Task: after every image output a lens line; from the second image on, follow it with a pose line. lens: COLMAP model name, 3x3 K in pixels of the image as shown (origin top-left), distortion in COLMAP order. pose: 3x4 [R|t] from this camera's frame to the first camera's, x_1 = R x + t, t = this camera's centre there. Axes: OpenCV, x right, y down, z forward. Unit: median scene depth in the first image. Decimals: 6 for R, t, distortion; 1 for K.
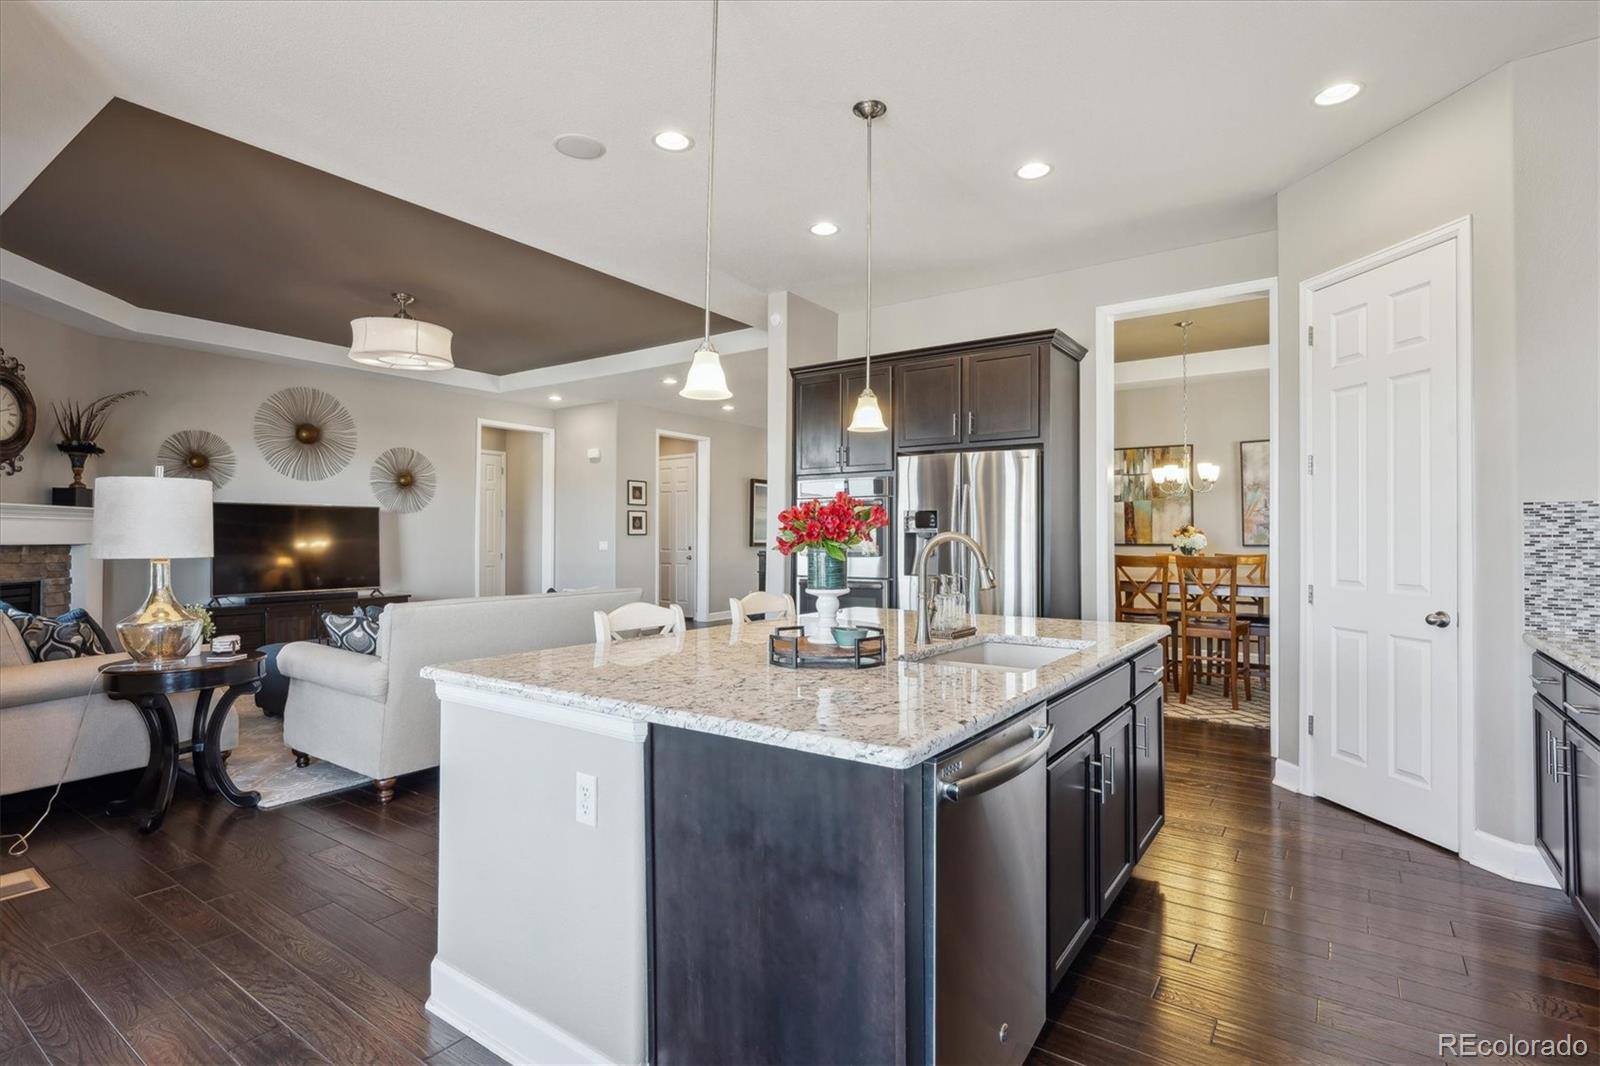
lens RADIAL K [[774.6, 0, 799.9], [0, 774.6, 530.9], [0, 0, 1]] dist [-0.002982, -0.000348]
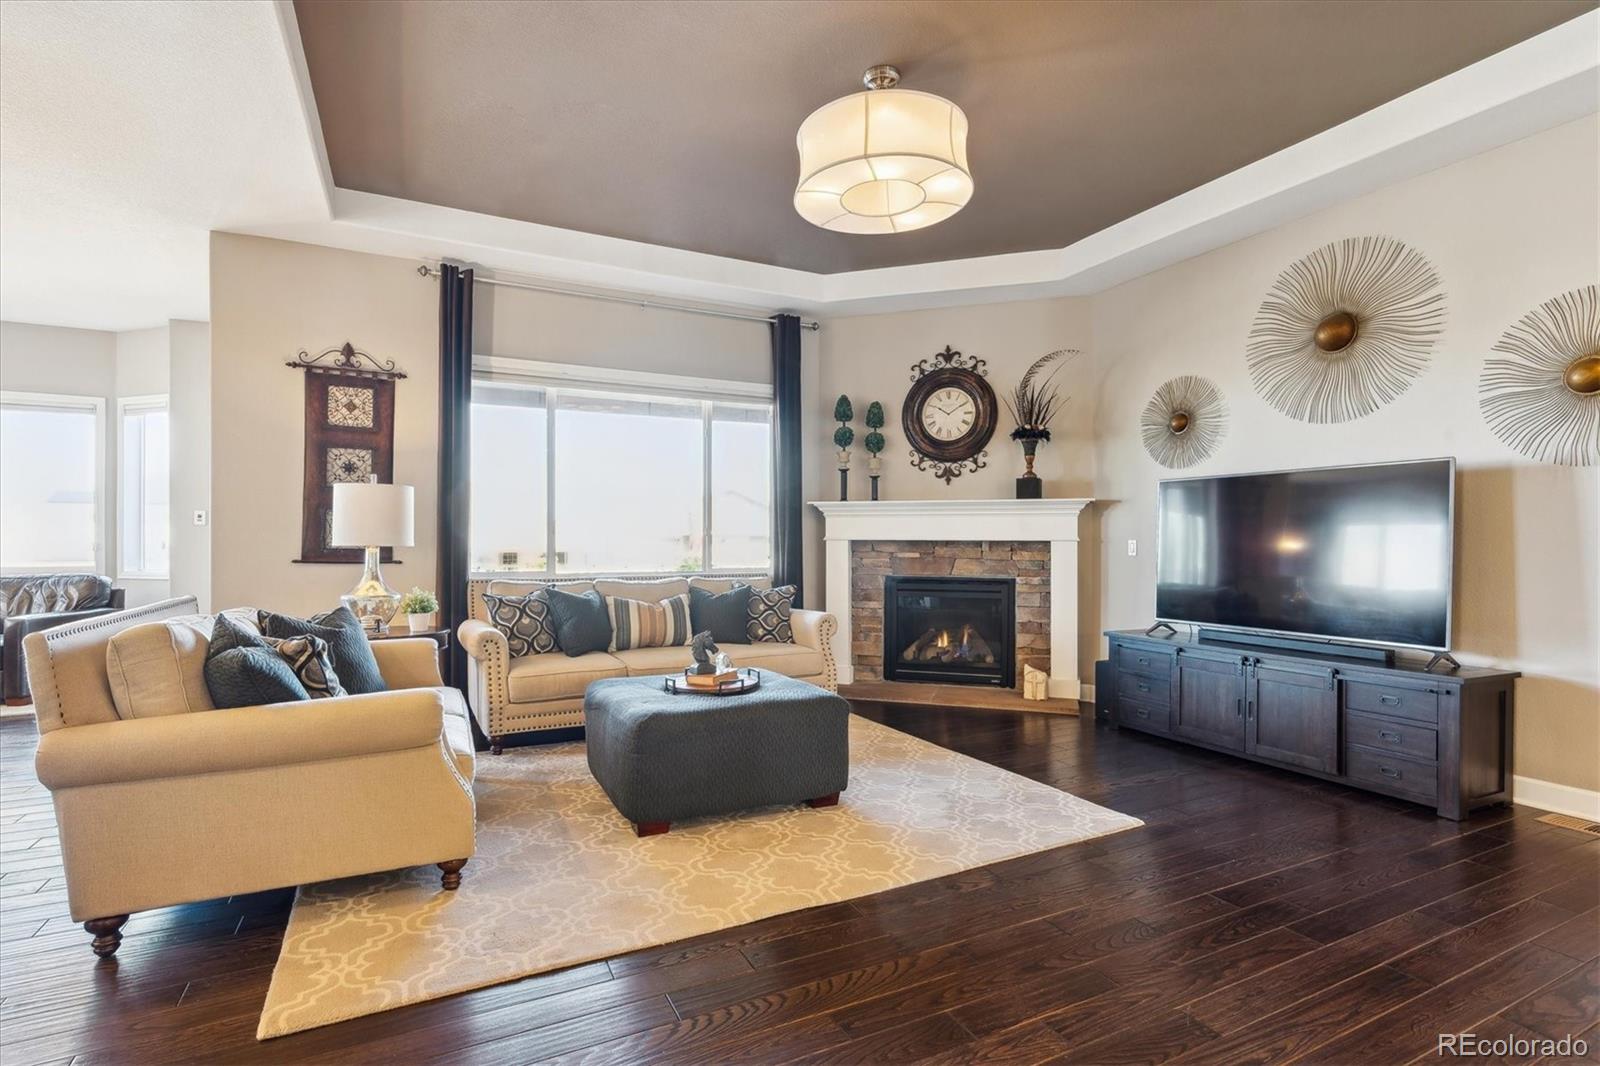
lens RADIAL K [[774.6, 0, 795.6], [0, 774.6, 536.6], [0, 0, 1]] dist [-0.002982, -0.000348]
pose [[-0.476795, -0.001929, -0.879013, -0.013998], [0.005152, 0.999974, -0.004989, 0.015585], [0.879000, -0.006907, -0.476773, 1.189269]]
